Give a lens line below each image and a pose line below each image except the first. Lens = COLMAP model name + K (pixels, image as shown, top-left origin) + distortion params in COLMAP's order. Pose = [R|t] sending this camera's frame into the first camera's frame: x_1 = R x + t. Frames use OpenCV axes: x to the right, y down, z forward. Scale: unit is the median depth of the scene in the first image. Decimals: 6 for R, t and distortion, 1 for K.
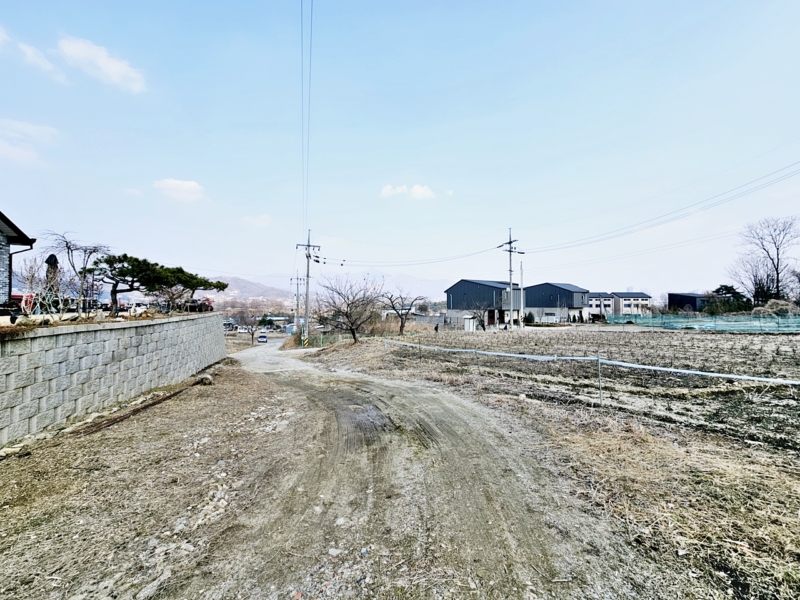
lens RADIAL K [[322.4, 0, 401.5], [0, 322.4, 301.2], [0, 0, 1]] dist [-0.003184, 0.001788]
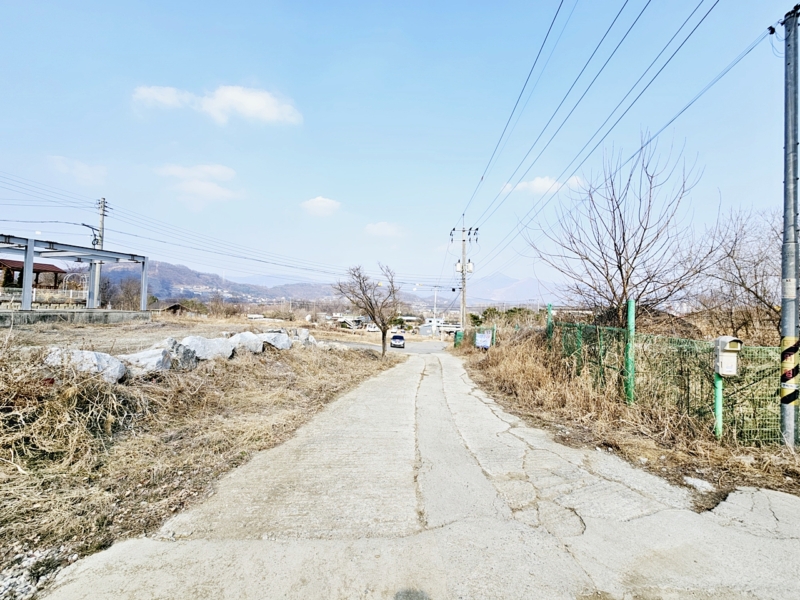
lens RADIAL K [[322.4, 0, 399.4], [0, 322.4, 300.0], [0, 0, 1]] dist [-0.003184, 0.001788]
pose [[0.927411, 0.017403, -0.373639, -0.881627], [-0.025545, 0.999532, -0.016848, 0.215401], [0.373171, 0.025170, 0.927421, 1.900479]]
